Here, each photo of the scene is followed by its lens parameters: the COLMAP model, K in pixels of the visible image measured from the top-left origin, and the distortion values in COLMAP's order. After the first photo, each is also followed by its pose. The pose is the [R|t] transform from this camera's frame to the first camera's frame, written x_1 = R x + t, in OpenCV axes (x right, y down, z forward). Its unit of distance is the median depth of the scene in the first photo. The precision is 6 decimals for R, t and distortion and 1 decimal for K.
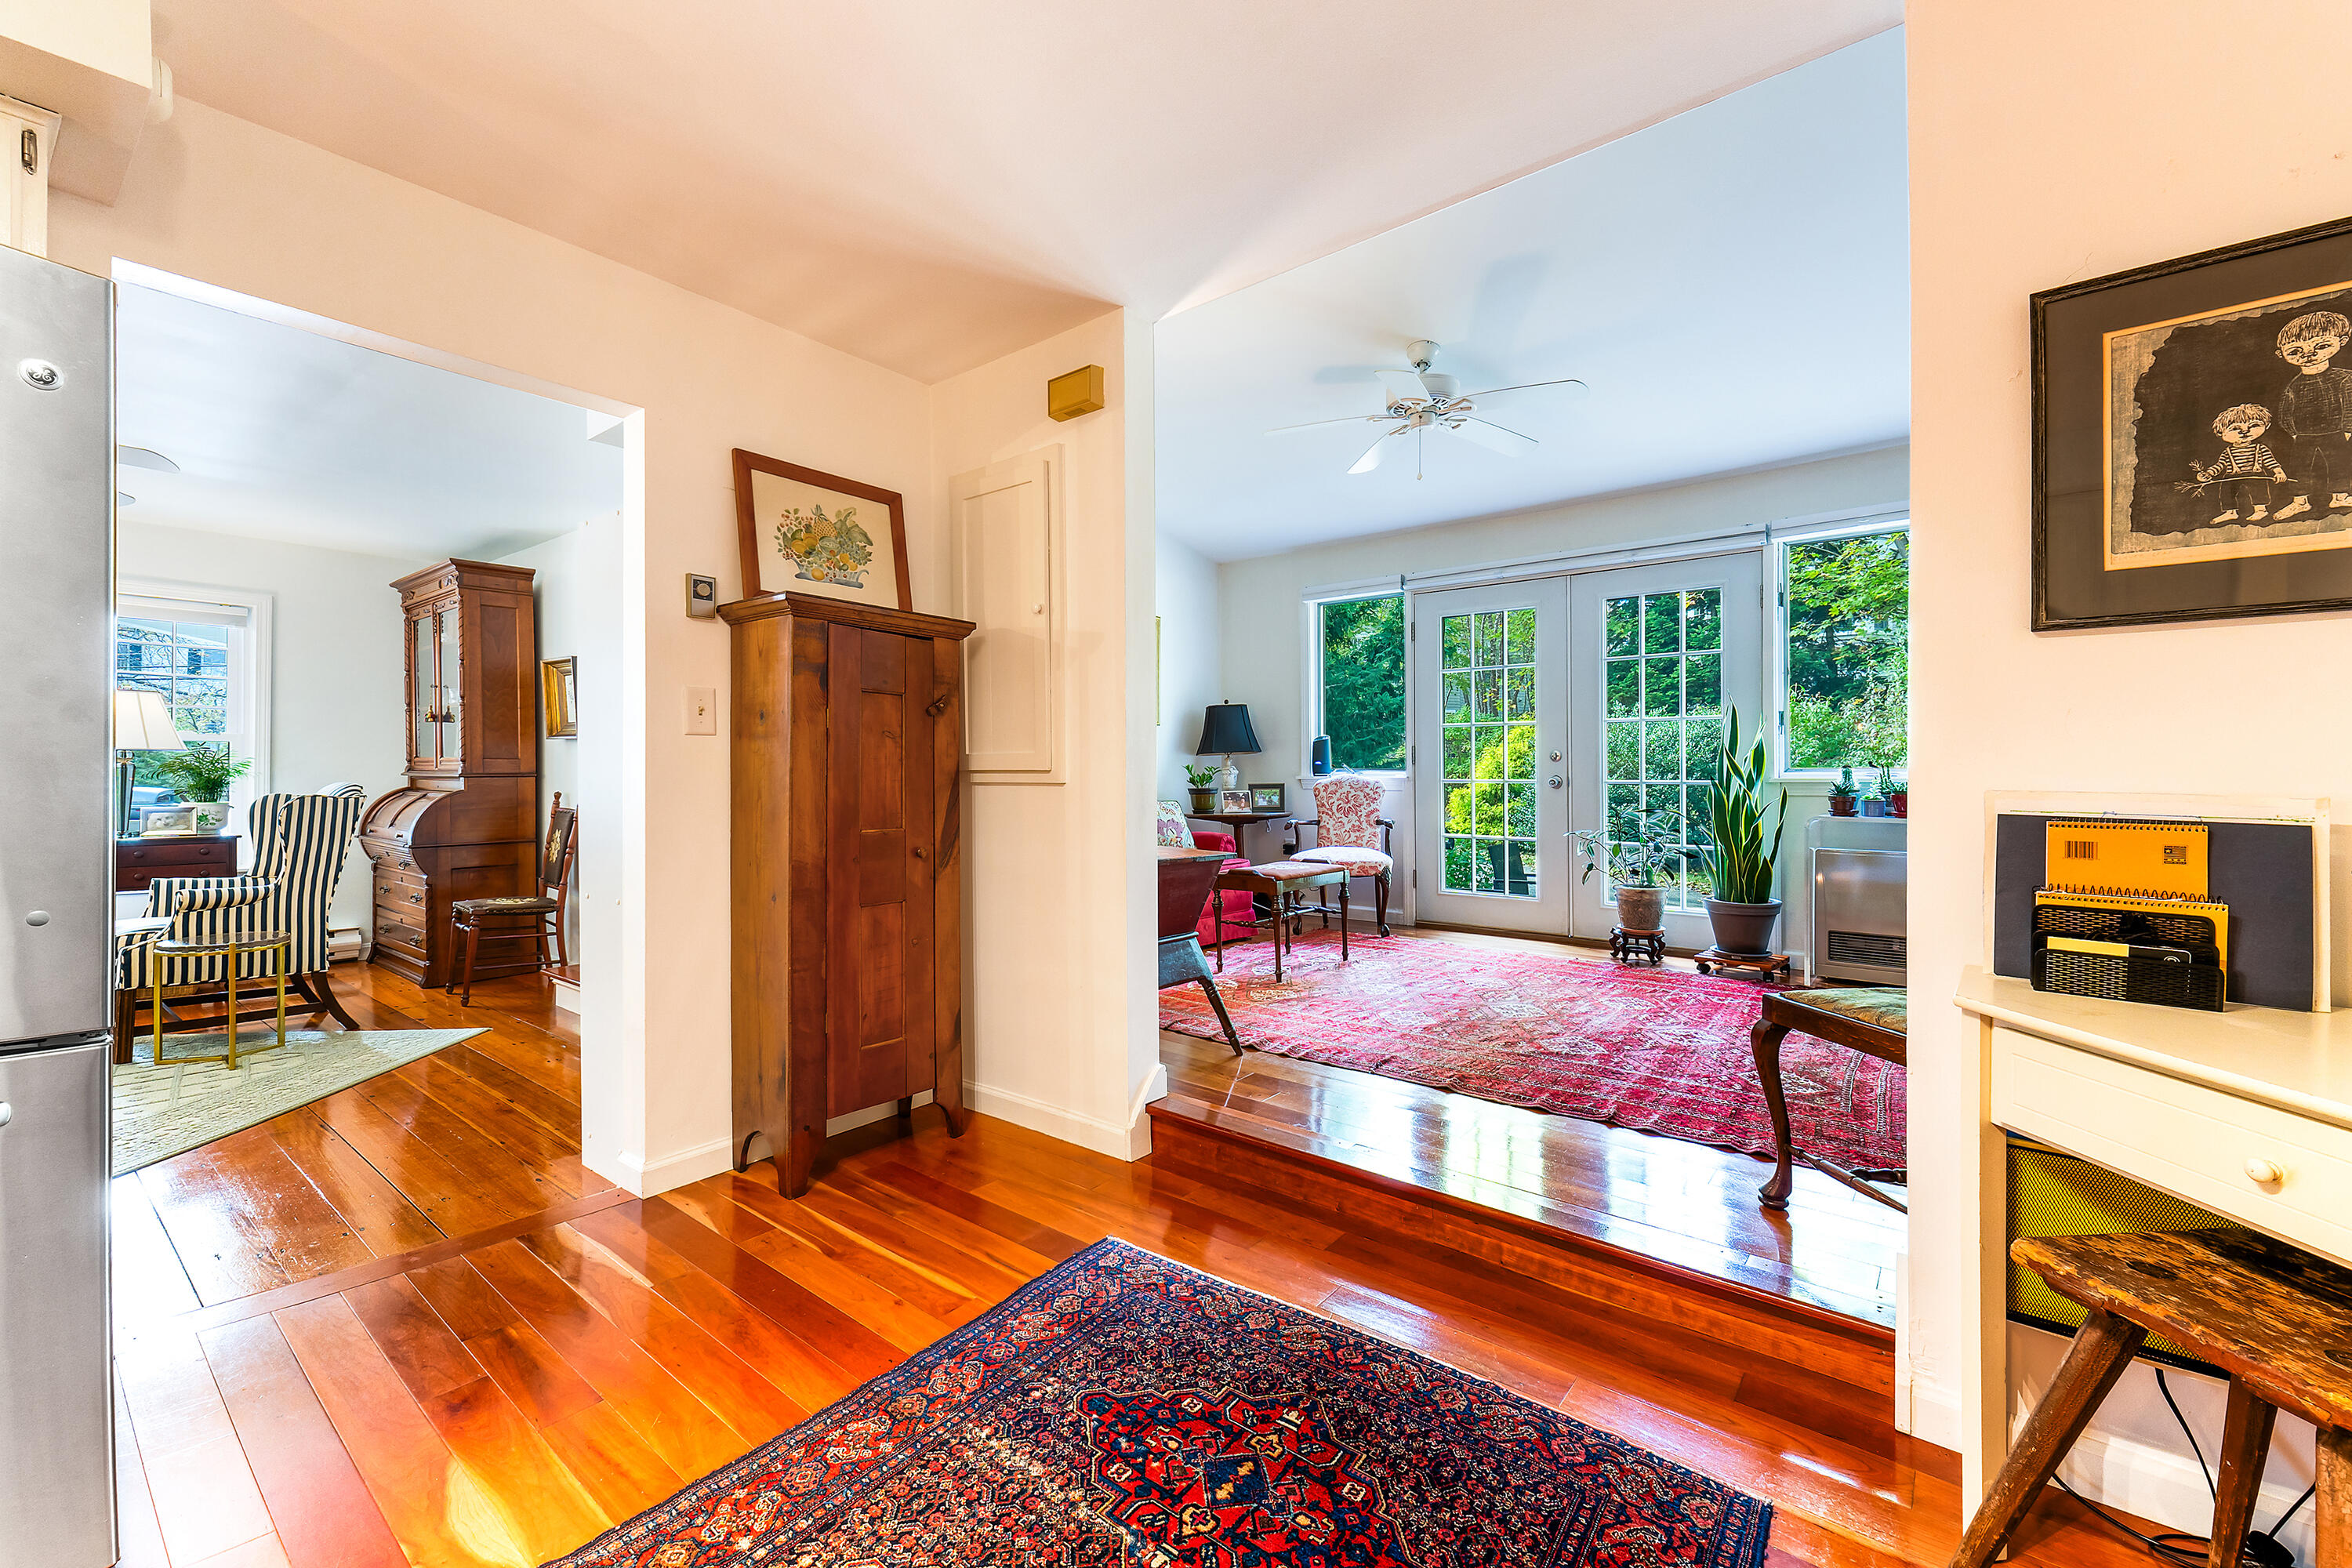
lens RADIAL K [[961.3, 0, 1176.0], [0, 961.3, 784.0], [0, 0, 1]] dist [0.042759, -0.000008]
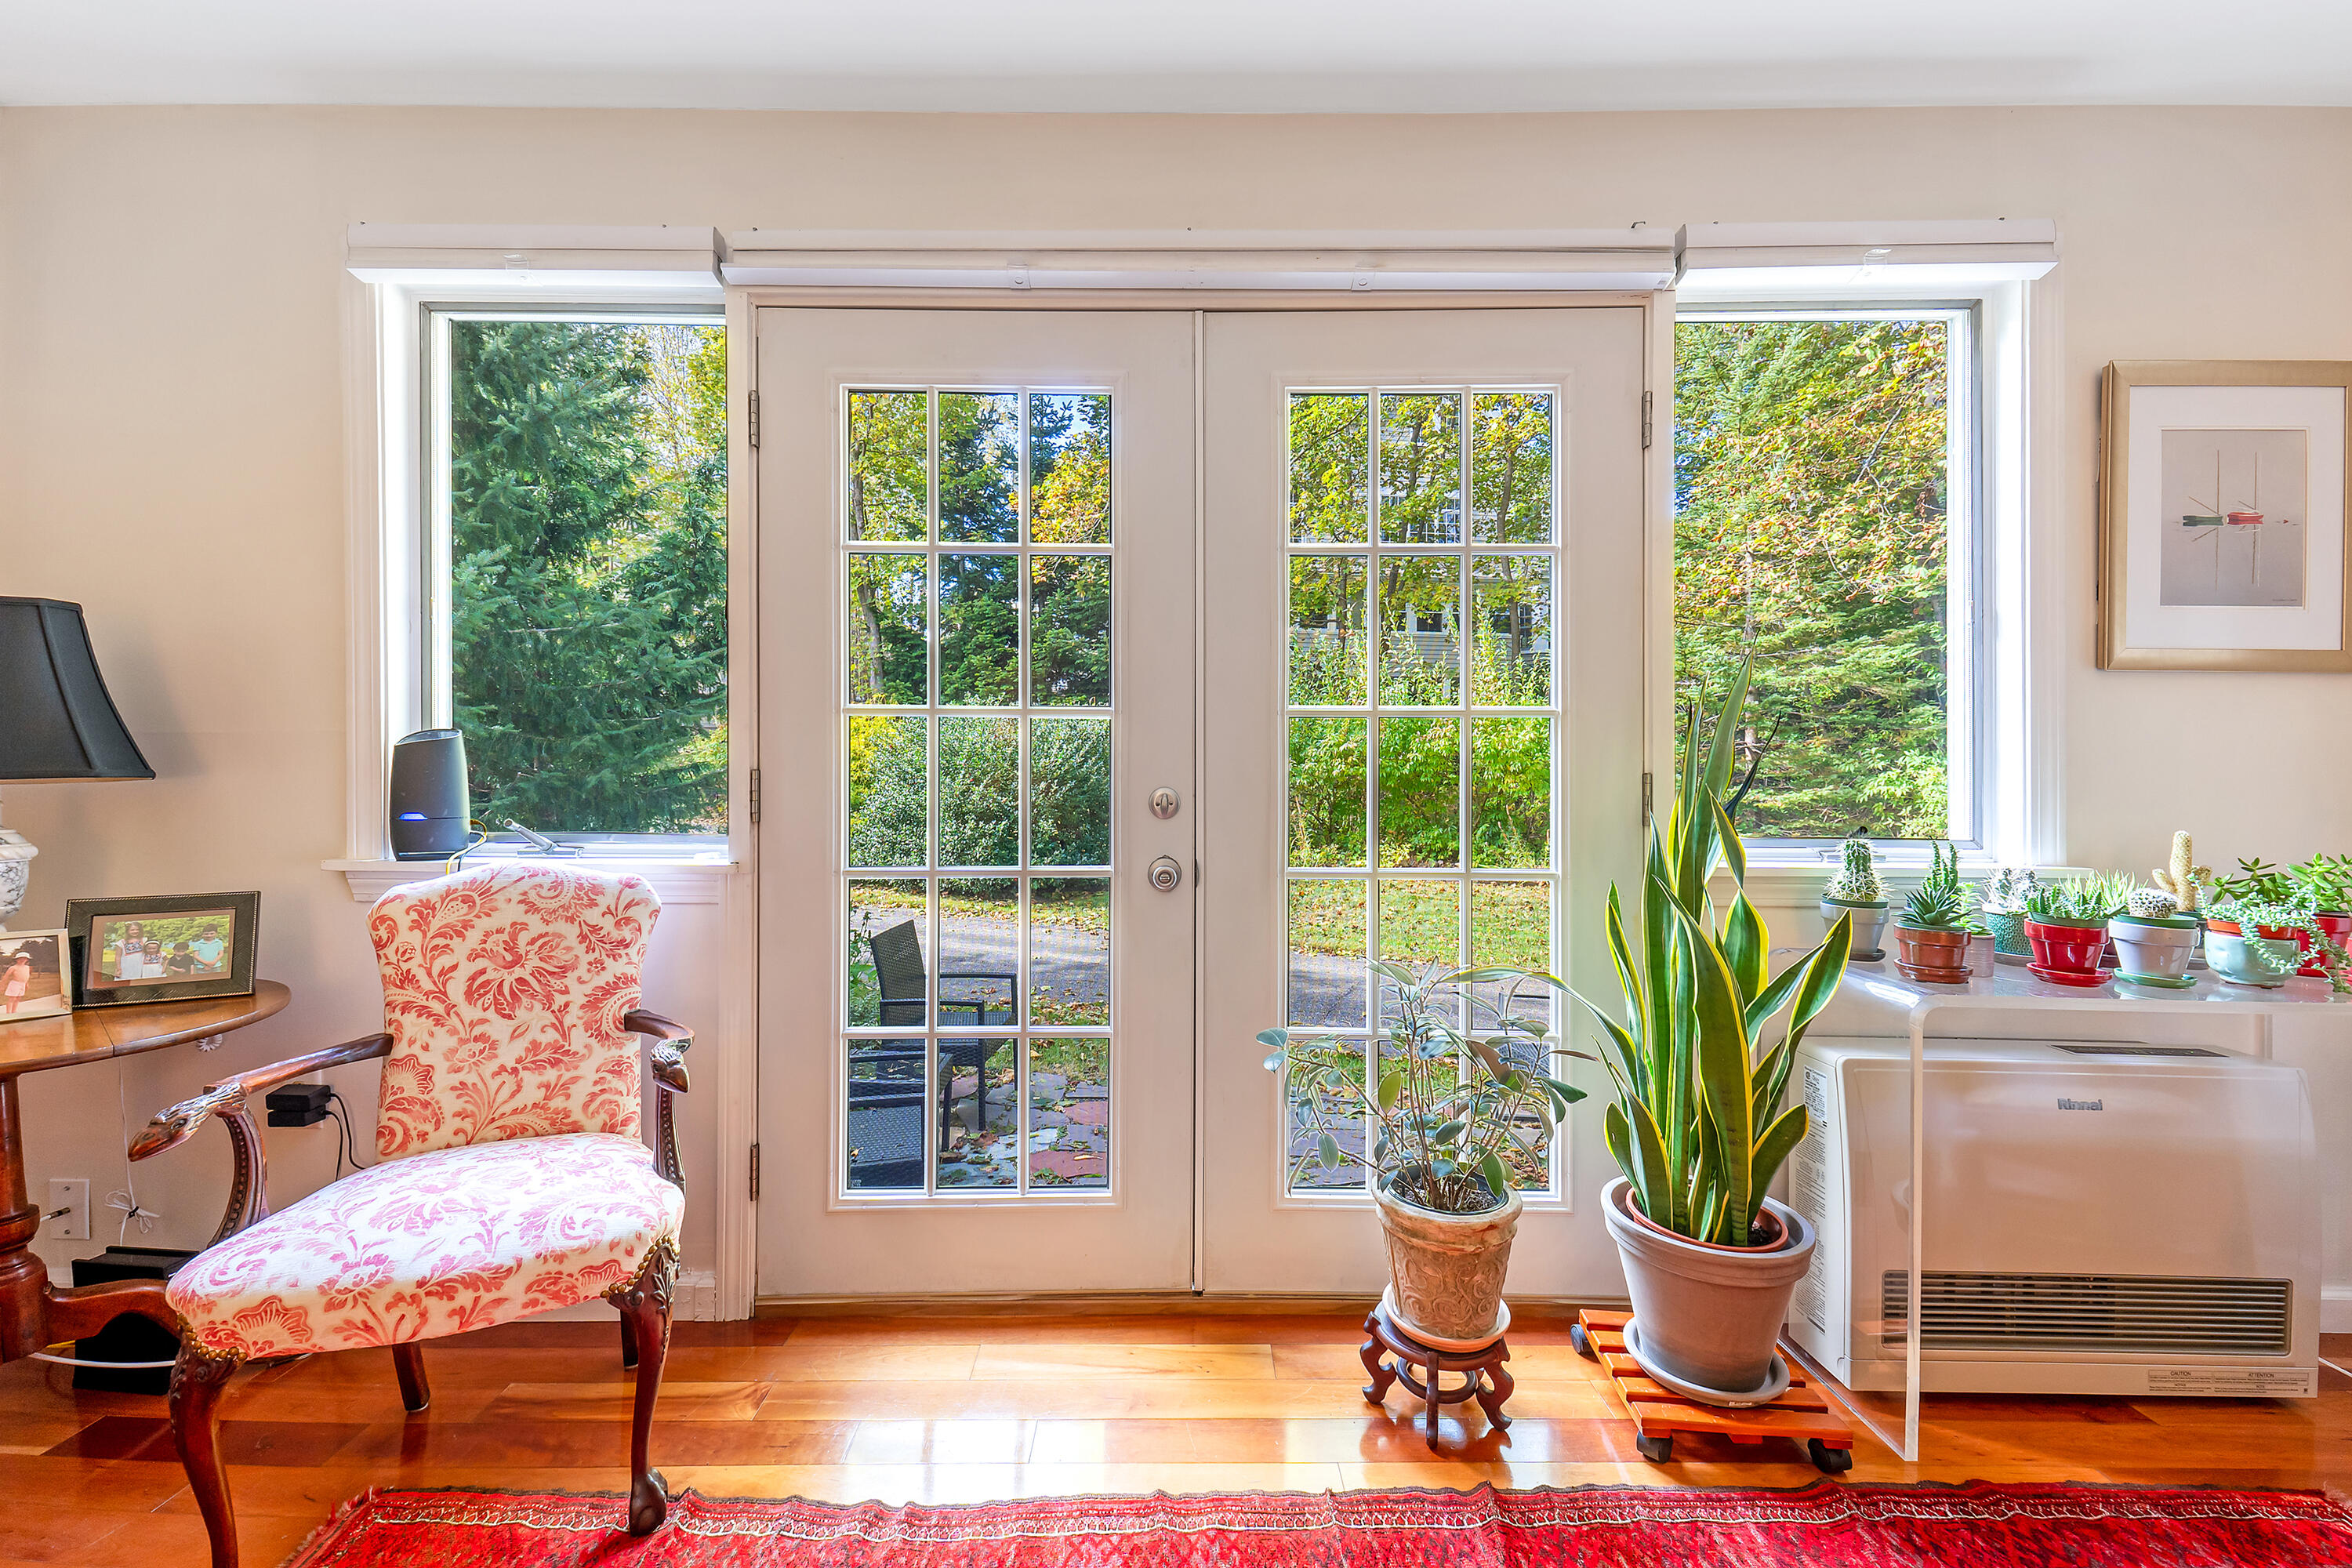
lens RADIAL K [[1023.3, 0, 1185.1], [0, 1023.3, 764.2], [0, 0, 1]] dist [0.020299, -0.000174]
pose [[0.777229, 0.008859, 0.629156, 0.138316], [0.003263, 0.999831, -0.018109, -0.033374], [-0.629209, 0.016128, 0.777068, 0.627995]]
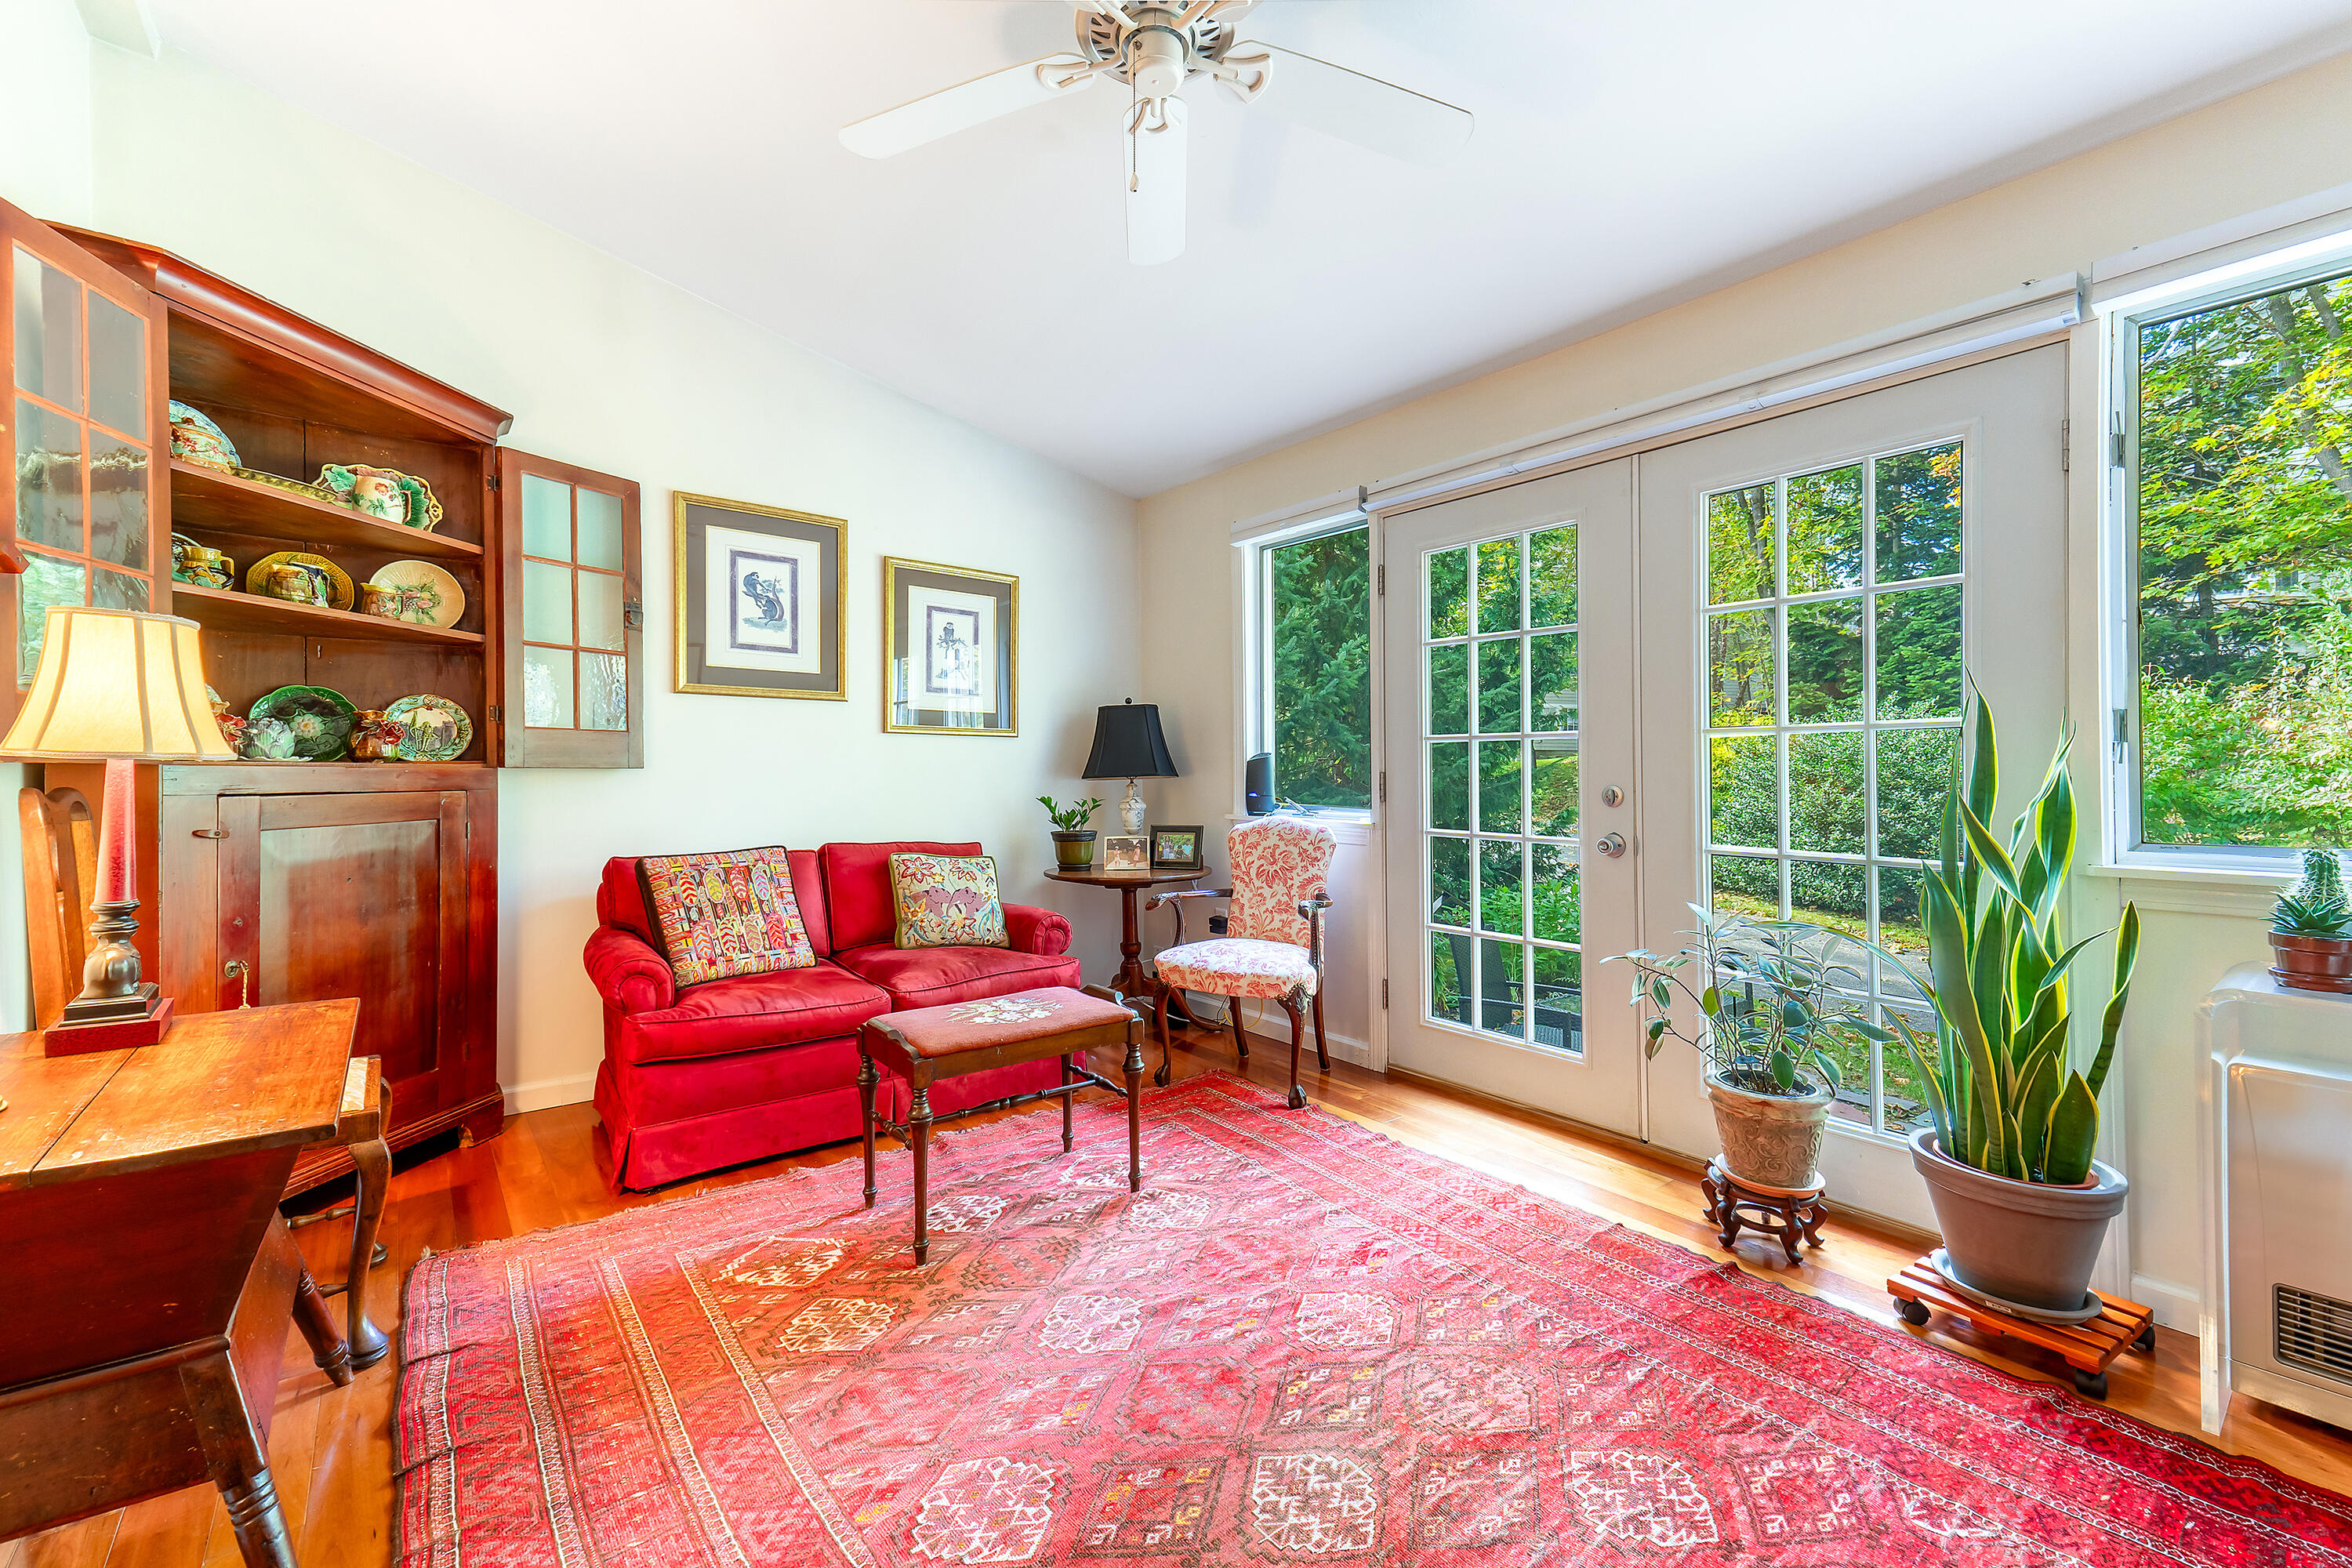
lens RADIAL K [[952.6, 0, 1161.5], [0, 952.6, 771.6], [0, 0, 1]] dist [0.024044, -0.000309]
pose [[0.974745, 0.003617, -0.223292, 0.241387], [-0.006047, 0.999930, -0.010199, -0.032011], [0.223240, 0.011292, 0.974698, 0.388034]]
